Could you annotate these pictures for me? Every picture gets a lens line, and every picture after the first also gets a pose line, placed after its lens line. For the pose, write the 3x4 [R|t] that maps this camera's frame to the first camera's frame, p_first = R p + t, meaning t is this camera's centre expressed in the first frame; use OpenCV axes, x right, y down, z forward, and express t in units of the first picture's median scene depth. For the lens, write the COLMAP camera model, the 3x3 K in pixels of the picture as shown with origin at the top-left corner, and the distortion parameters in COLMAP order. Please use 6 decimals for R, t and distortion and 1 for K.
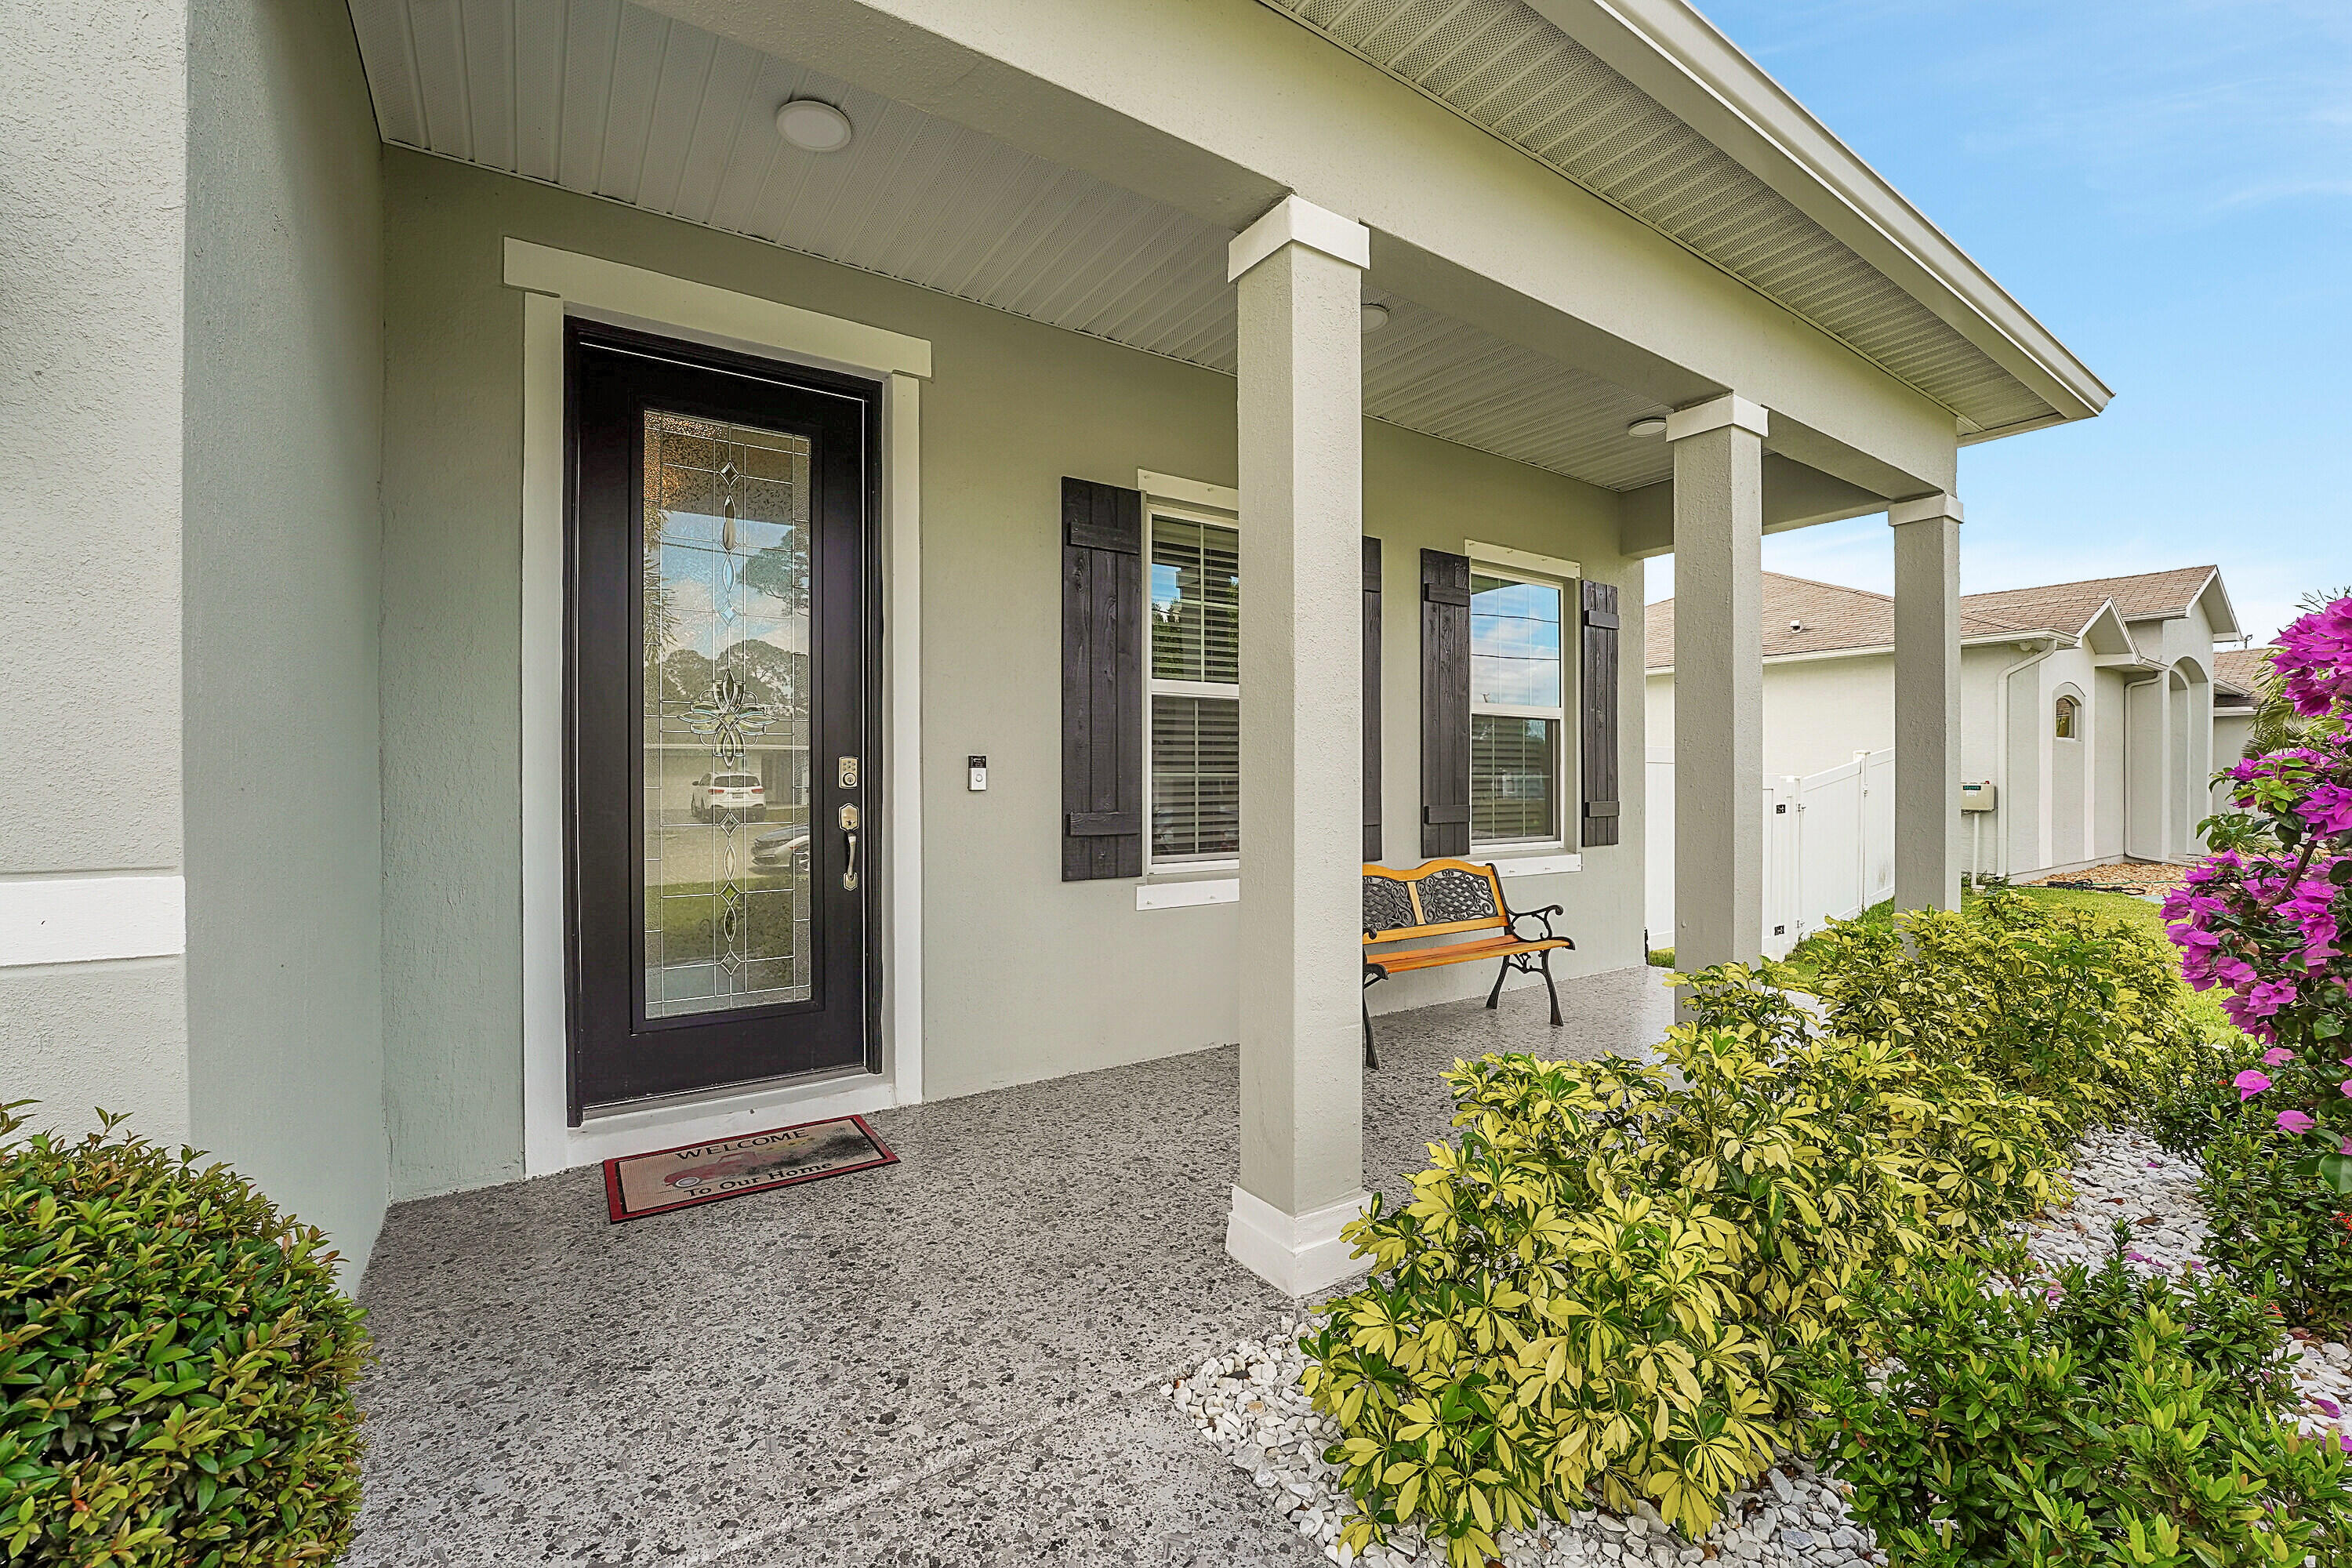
lens RADIAL K [[953.5, 0, 1182.0], [0, 953.5, 773.2], [0, 0, 1]] dist [-0.001683, -0.000062]
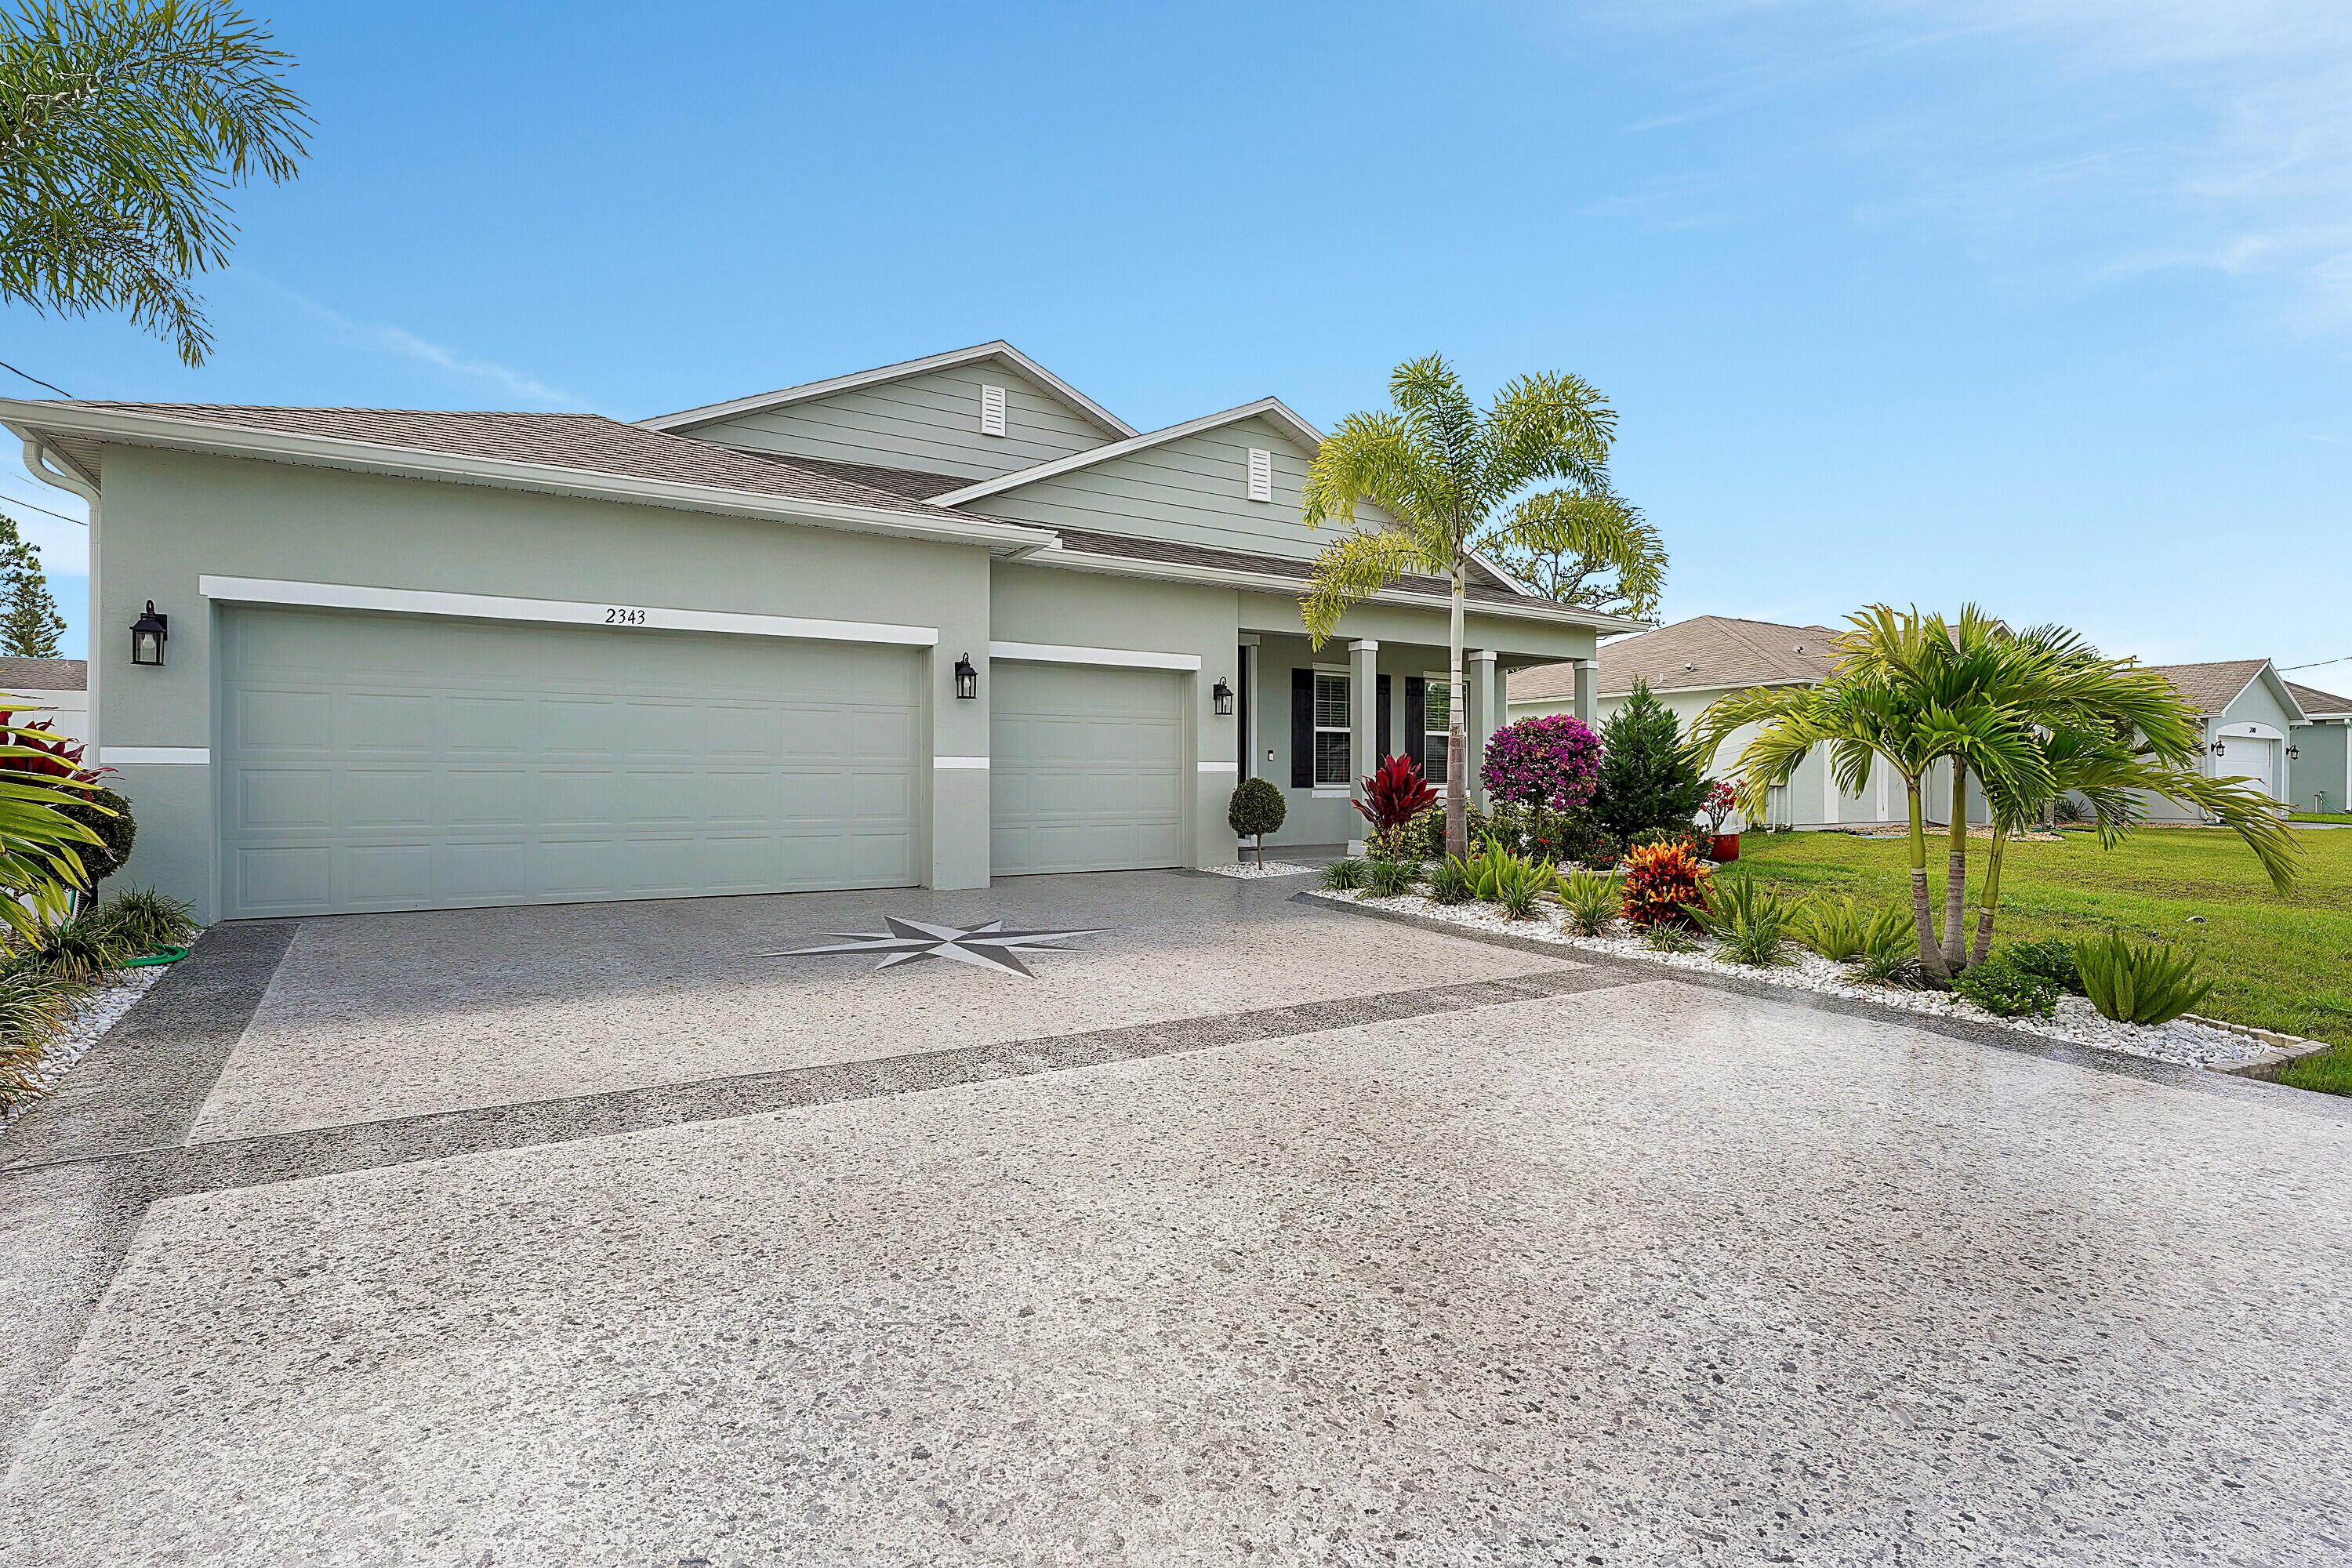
lens RADIAL K [[1118.2, 0, 1173.7], [0, 1118.2, 773.0], [0, 0, 1]] dist [-0.006512, -0.000472]
pose [[0.999093, 0.007682, -0.041878, -0.353891], [-0.007870, 0.999960, -0.004314, 0.078277], [0.041843, 0.004640, 0.999113, -2.807767]]
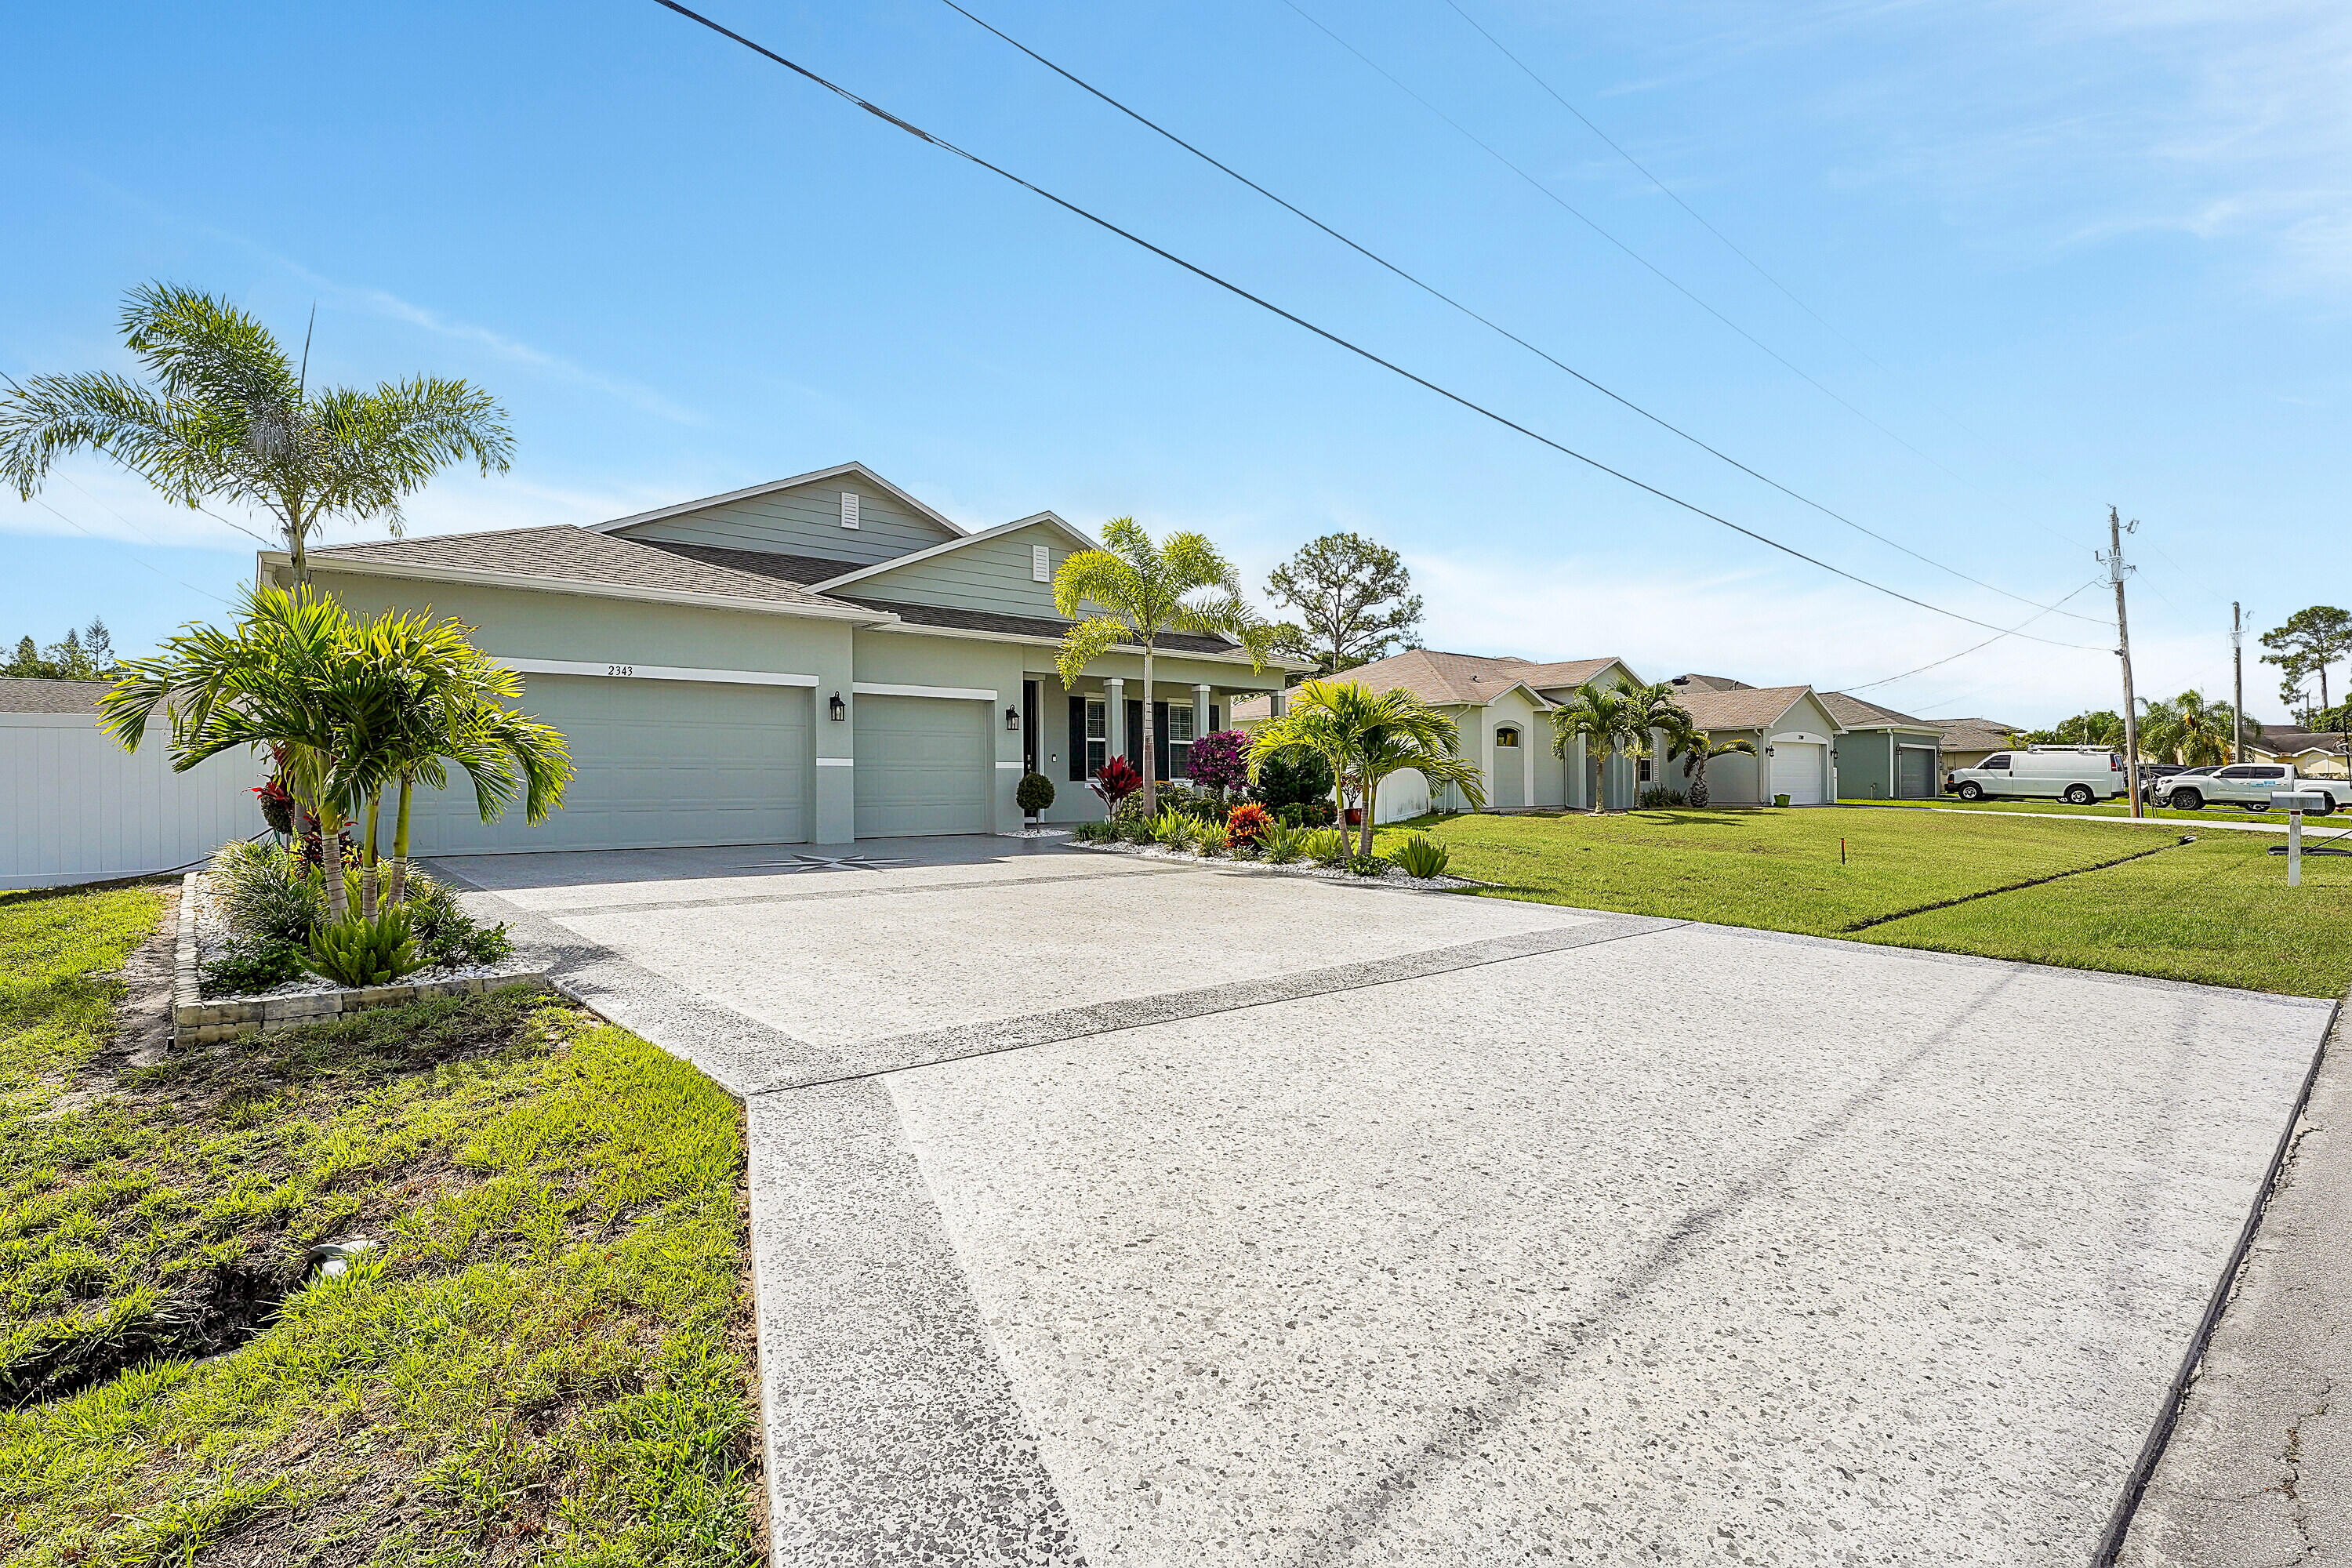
lens RADIAL K [[1086.1, 0, 1179.9], [0, 1086.1, 771.3], [0, 0, 1]] dist [-0.003498, 0.000010]
pose [[0.994569, 0.000612, 0.104079, -0.132815], [0.000810, 0.999907, -0.013620, 0.133309], [-0.104077, 0.013630, 0.994476, -4.212776]]
